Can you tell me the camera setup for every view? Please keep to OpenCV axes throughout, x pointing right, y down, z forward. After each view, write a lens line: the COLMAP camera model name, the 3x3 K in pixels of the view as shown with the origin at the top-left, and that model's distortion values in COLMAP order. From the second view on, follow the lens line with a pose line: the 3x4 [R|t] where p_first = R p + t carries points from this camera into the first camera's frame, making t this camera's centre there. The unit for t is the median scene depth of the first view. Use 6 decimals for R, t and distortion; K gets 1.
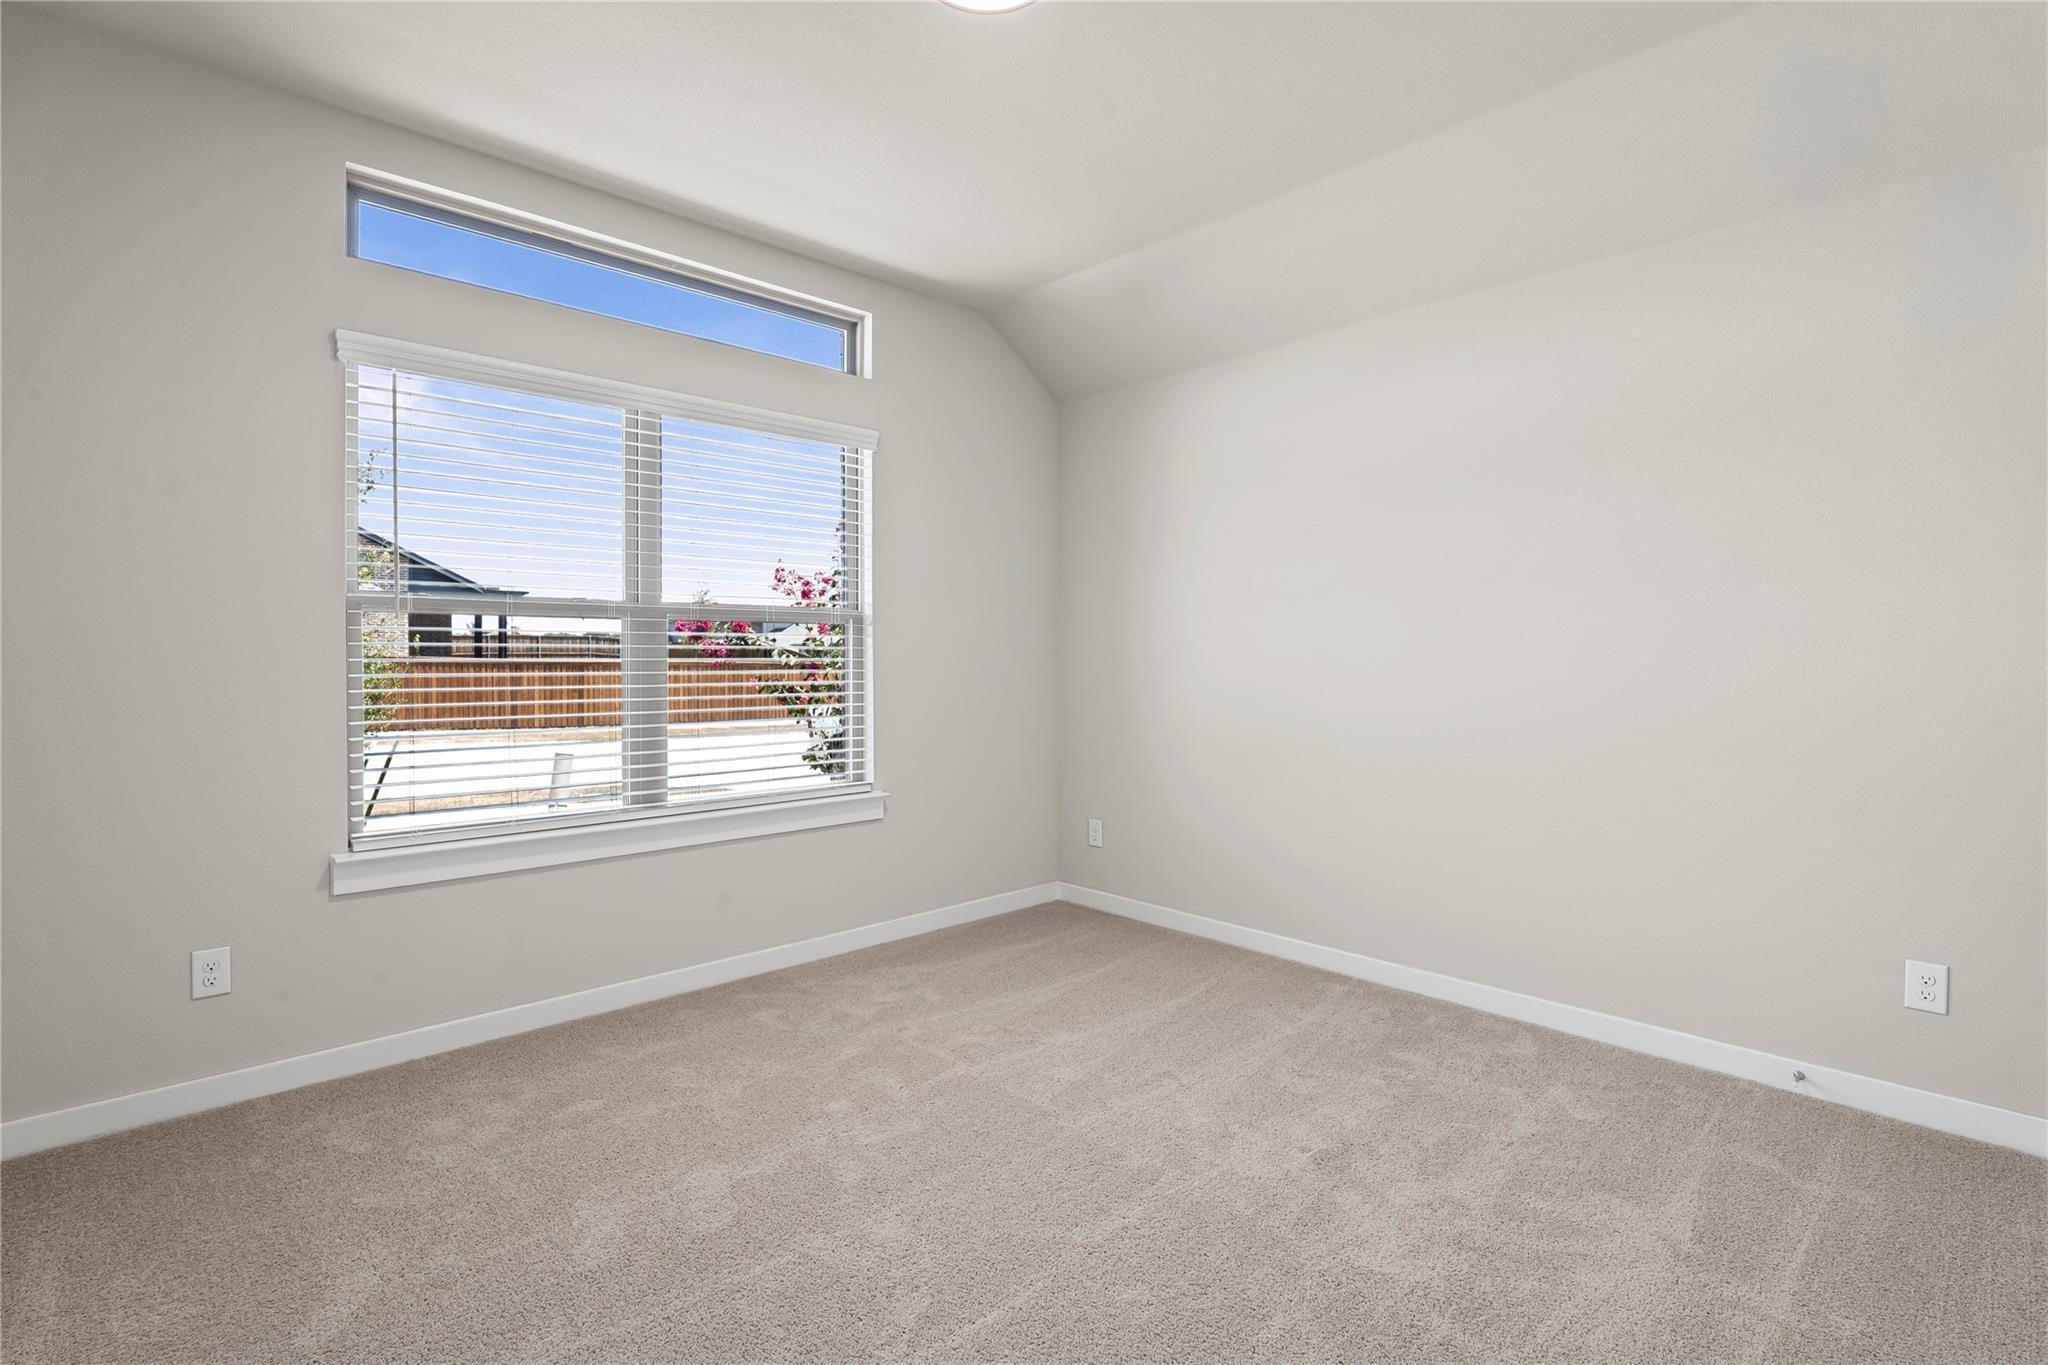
lens RADIAL K [[943.8, 0, 1024.0], [0, 943.8, 682.5], [0, 0, 1]] dist [-0.019057, -0.000320]
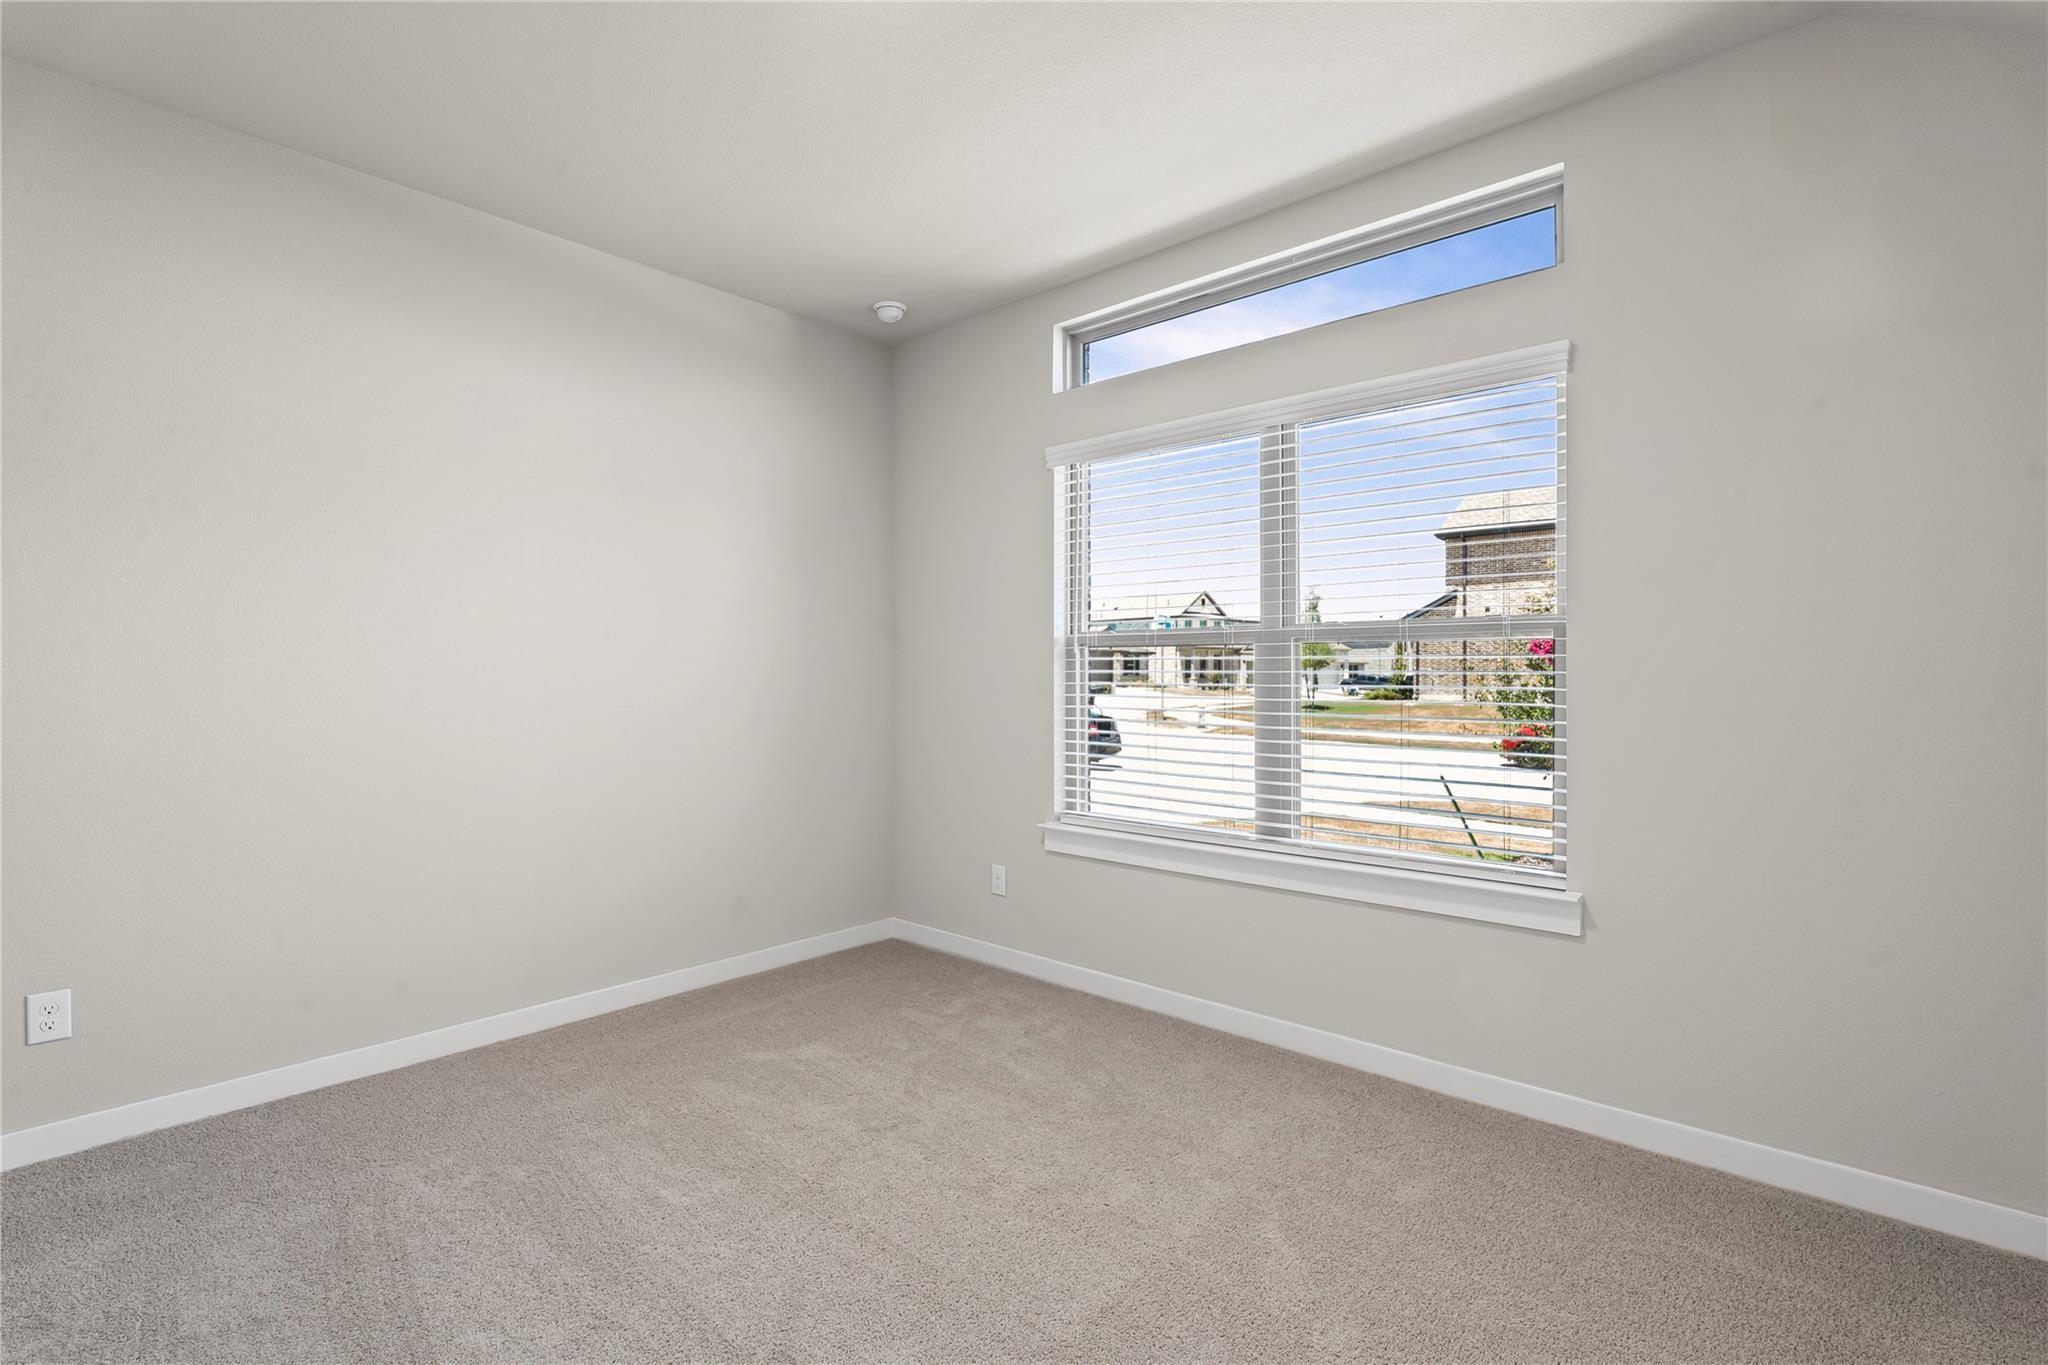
lens RADIAL K [[943.8, 0, 1024.0], [0, 943.8, 682.5], [0, 0, 1]] dist [-0.019057, -0.000320]
pose [[0.080613, 0.006564, -0.996724, 0.541979], [-0.028978, 0.999571, 0.004239, -0.023940], [0.996324, 0.028541, 0.080769, 0.679284]]
